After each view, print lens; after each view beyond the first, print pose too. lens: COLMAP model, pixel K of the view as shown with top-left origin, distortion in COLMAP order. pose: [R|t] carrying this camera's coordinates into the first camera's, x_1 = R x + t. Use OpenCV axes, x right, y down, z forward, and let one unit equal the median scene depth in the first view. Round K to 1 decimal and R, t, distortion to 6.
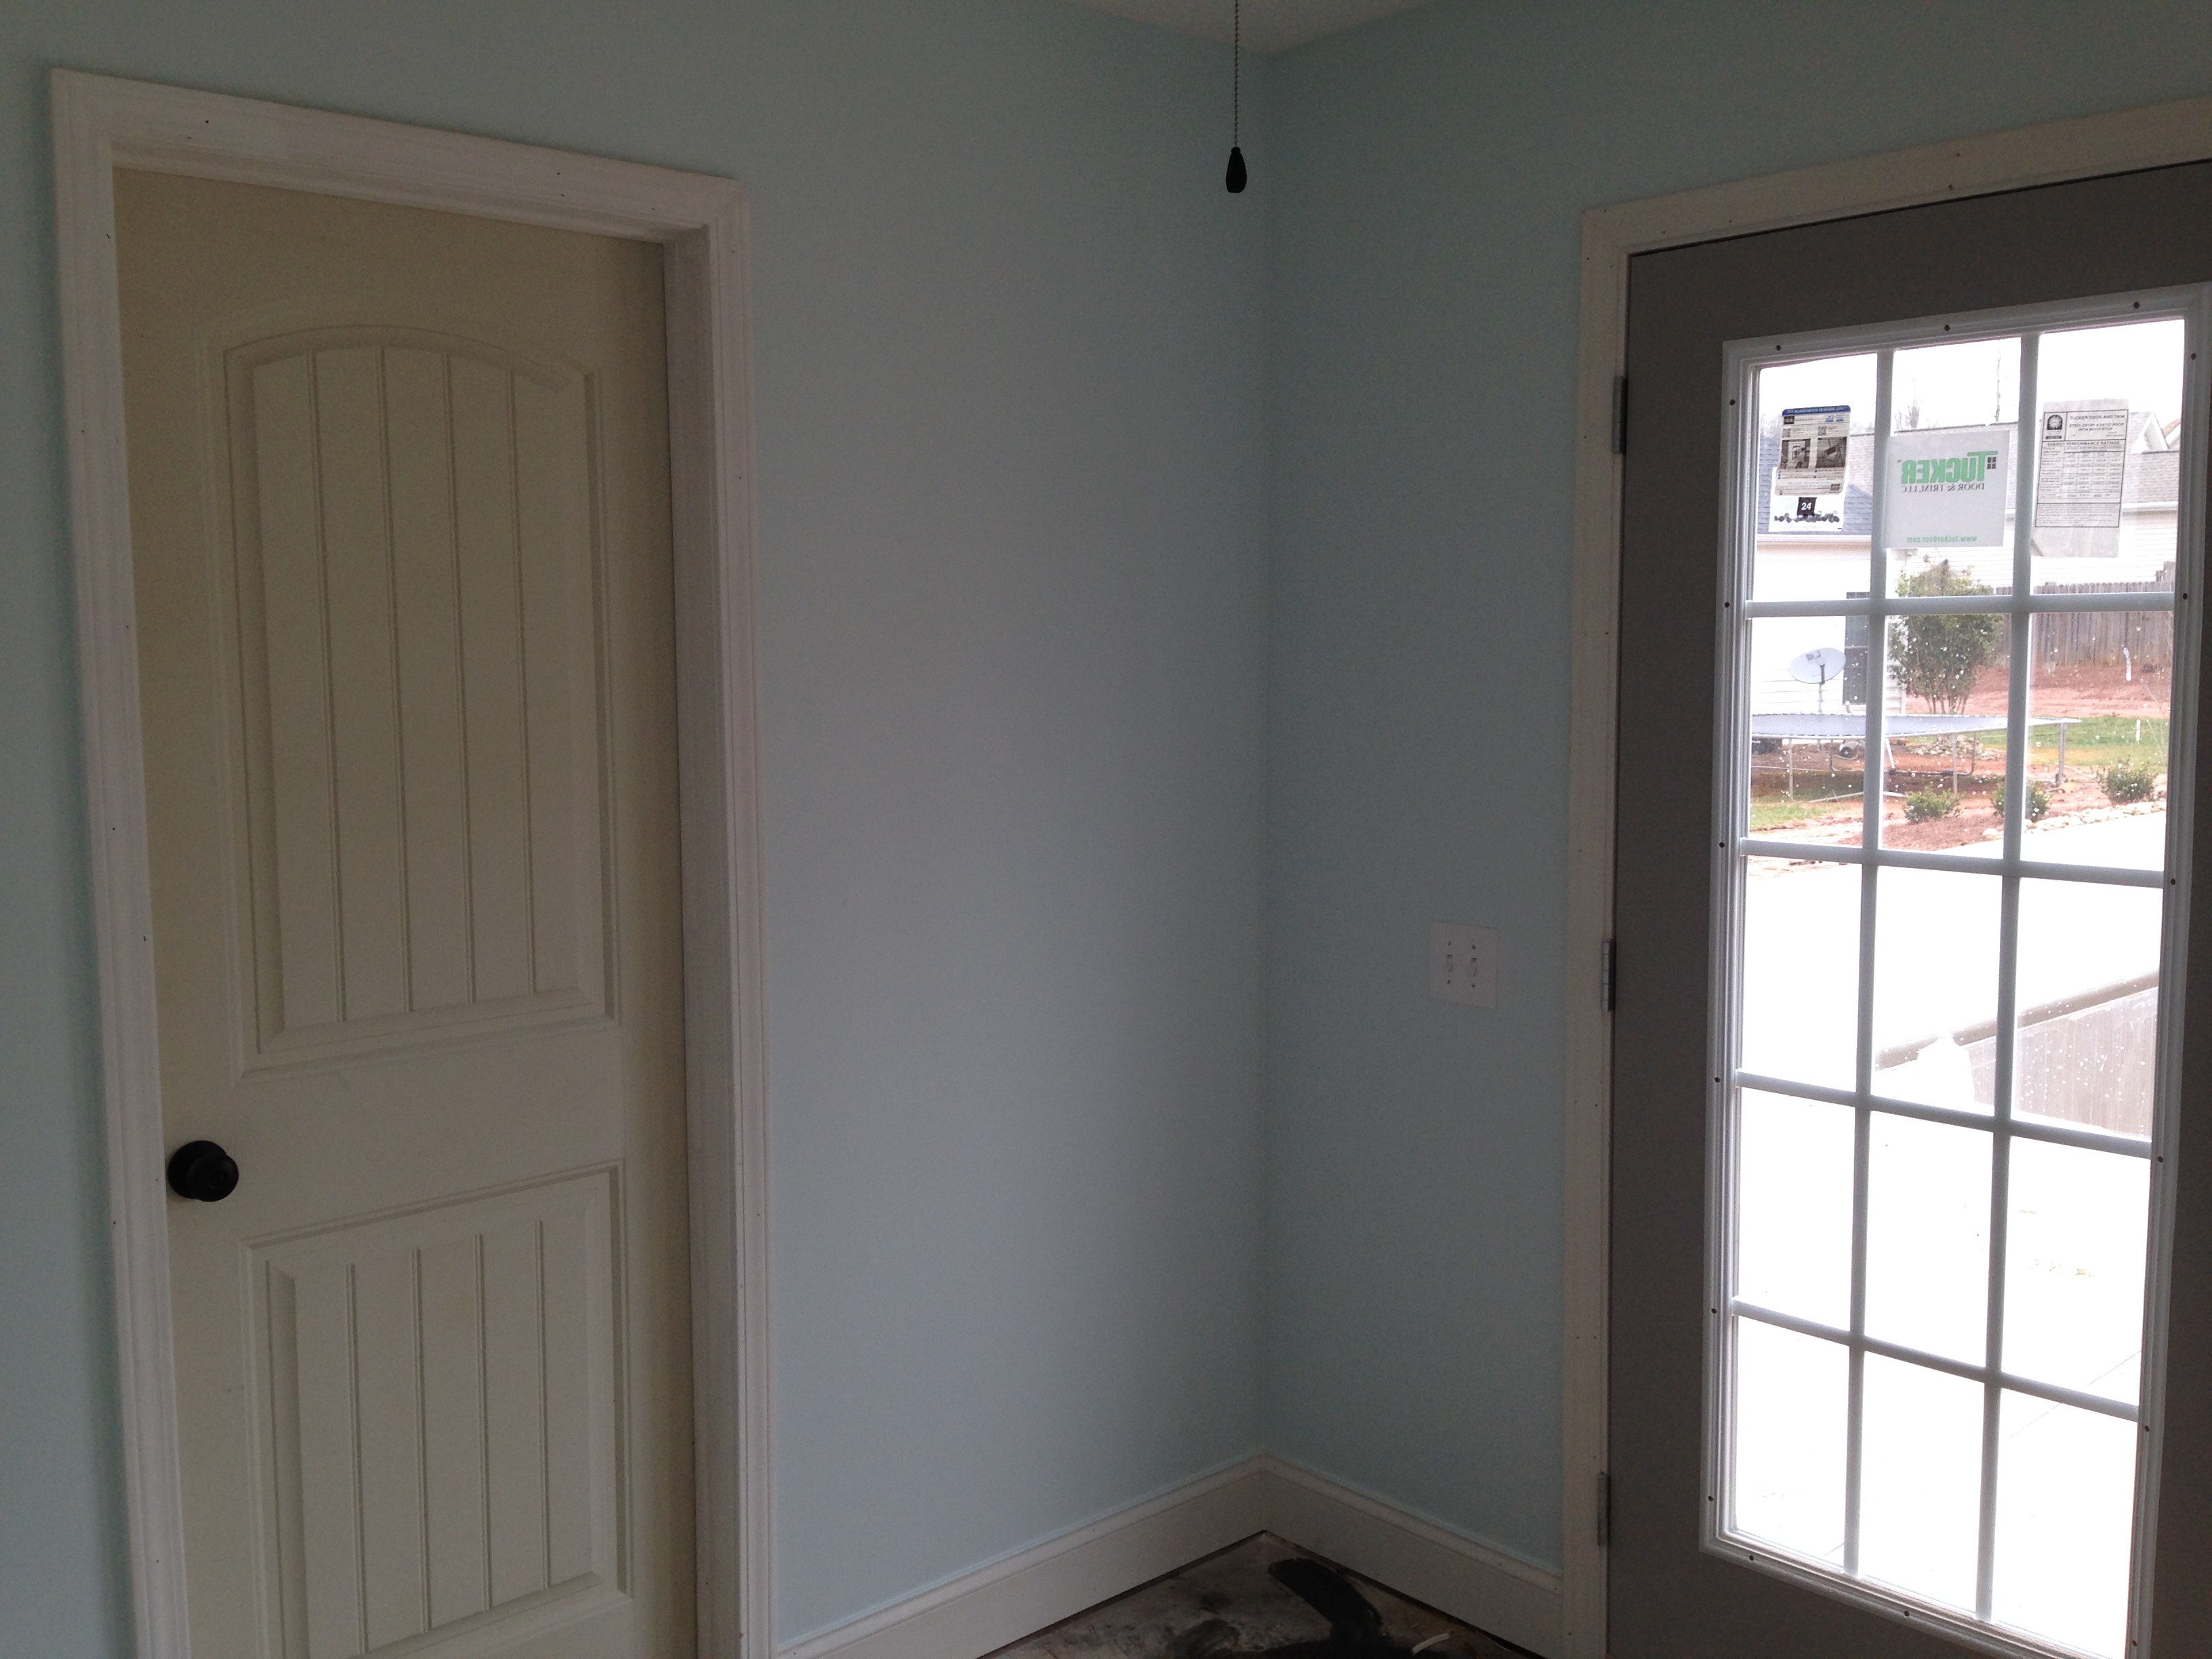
lens RADIAL K [[2048.2, 0, 1088.1], [0, 2048.2, 830.2], [0, 0, 1]] dist [0.159899, -0.290676]
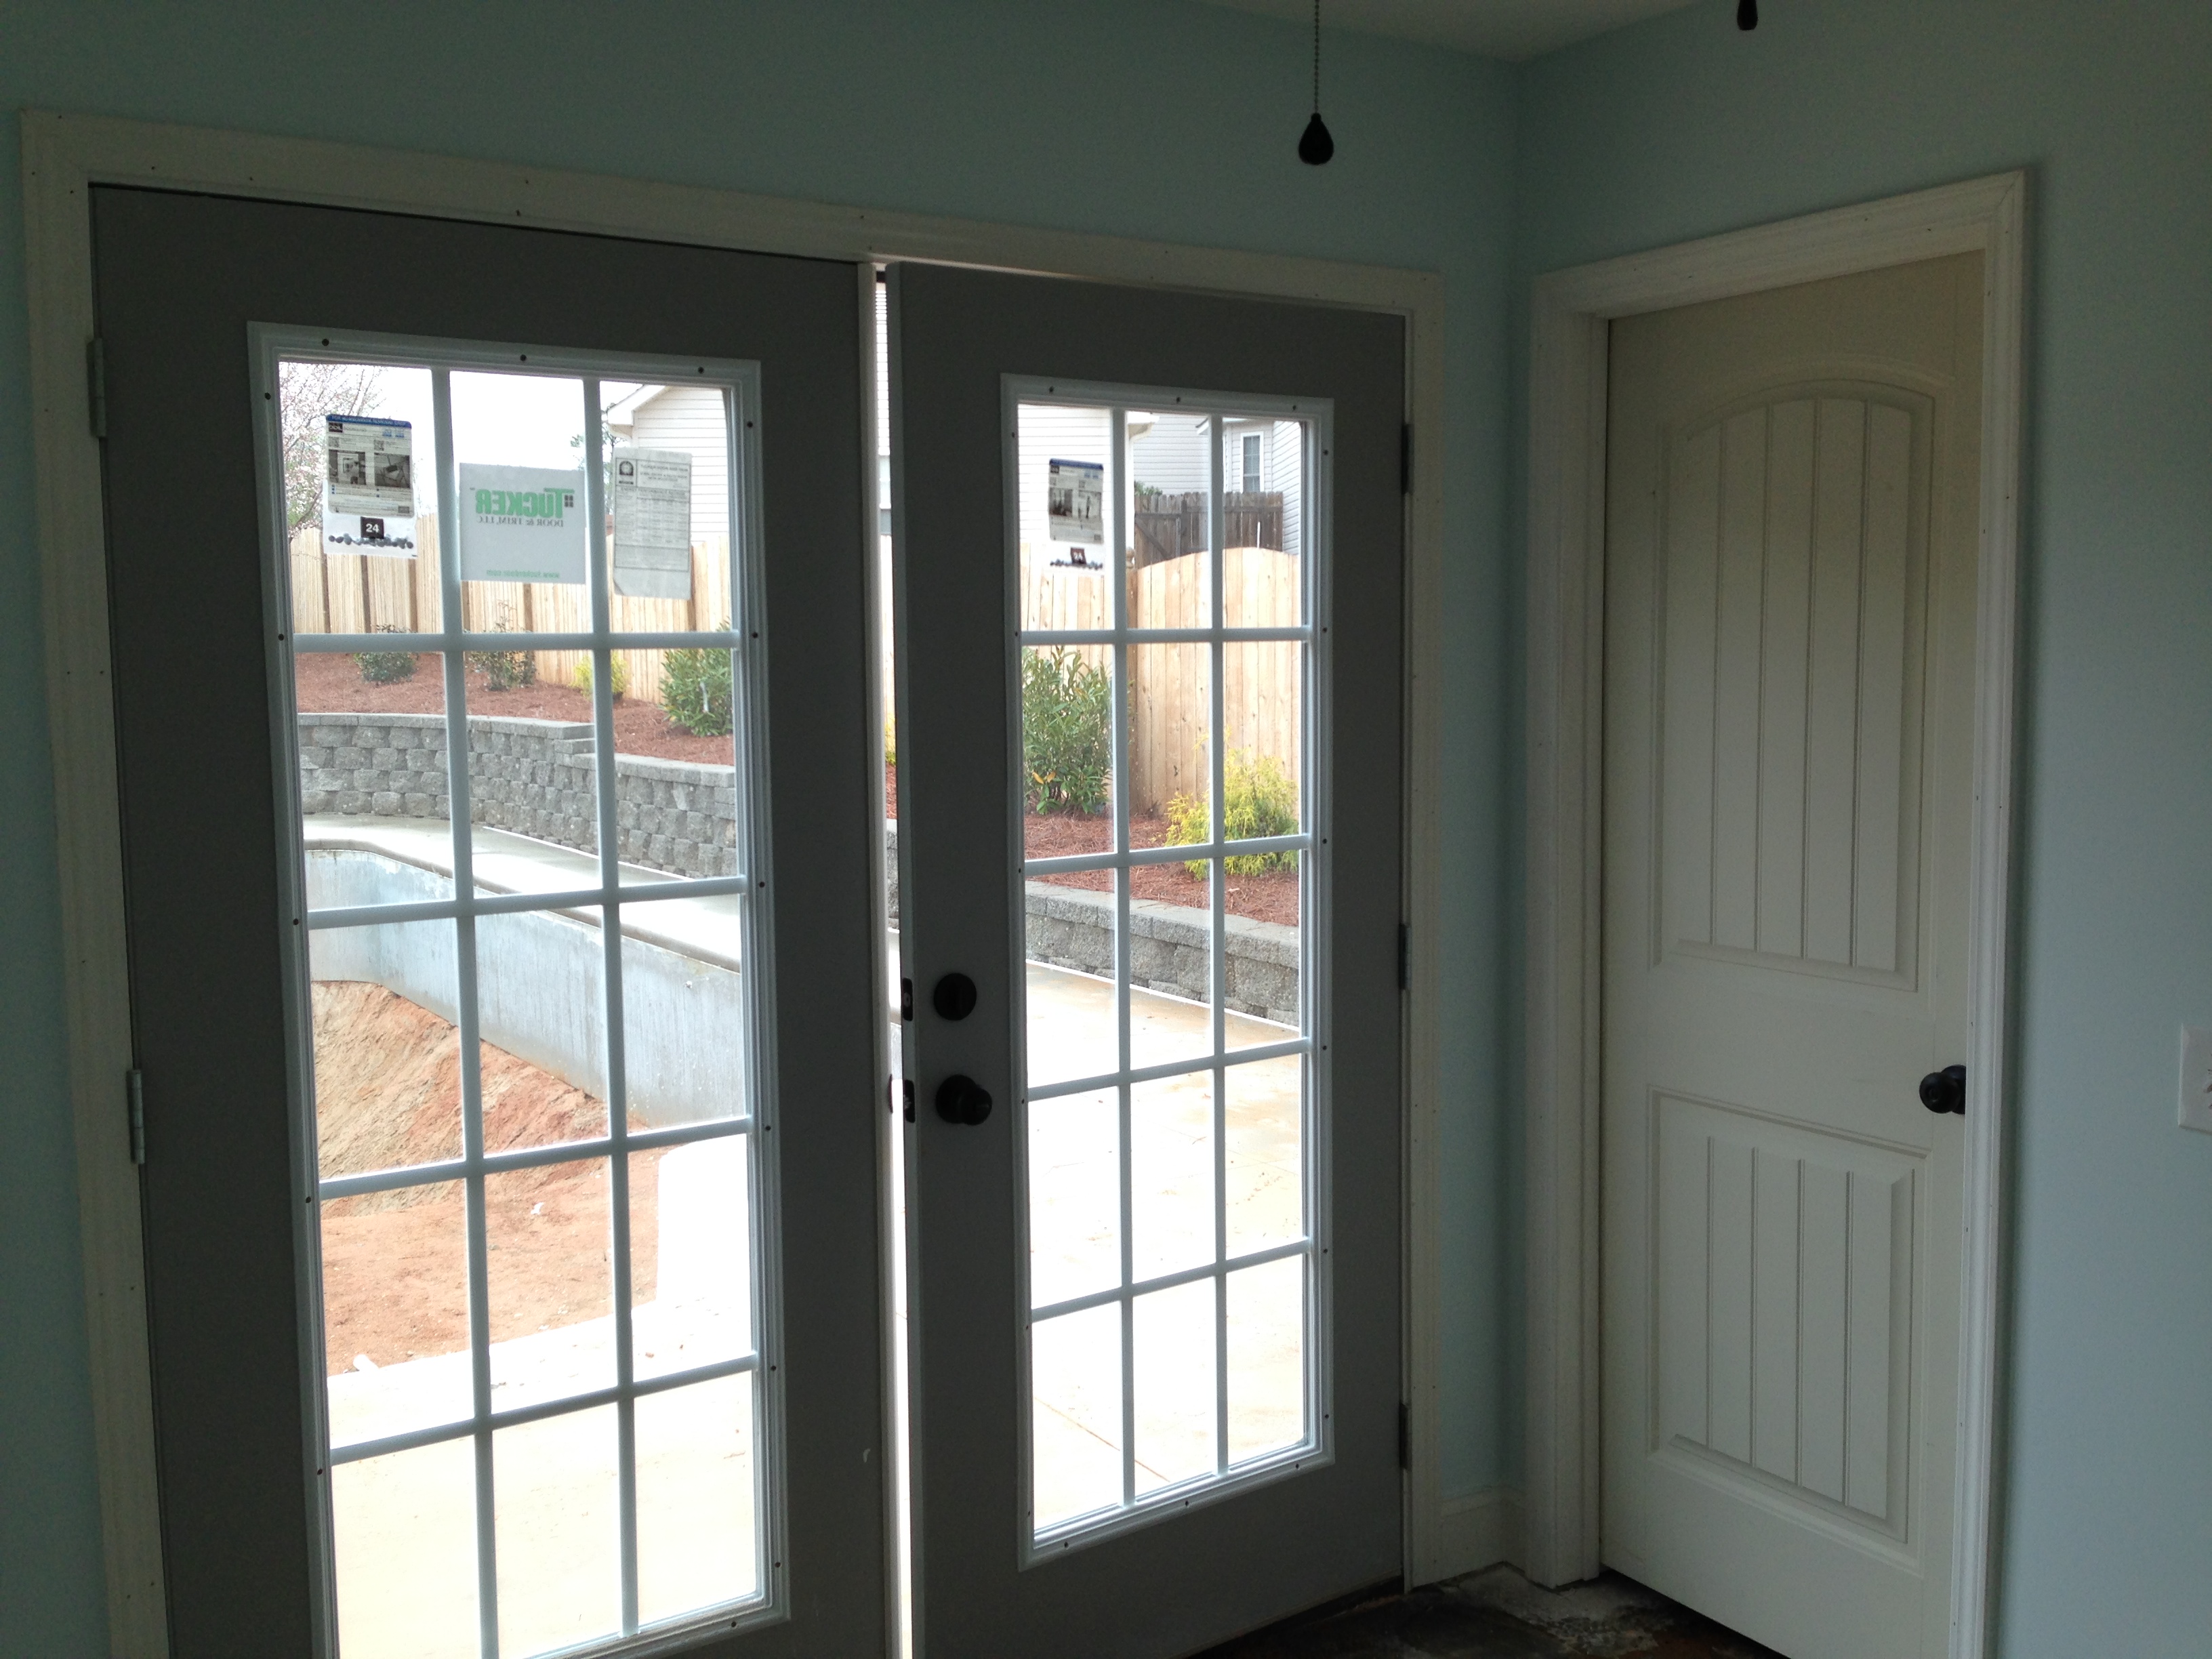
lens RADIAL K [[2048.2, 0, 1088.1], [0, 2048.2, 830.2], [0, 0, 1]] dist [0.159899, -0.290676]
pose [[0.161518, -0.086268, 0.983092, -0.504656], [0.103427, 0.992166, 0.070072, -0.059753], [-0.981435, 0.090361, 0.169175, 0.575885]]
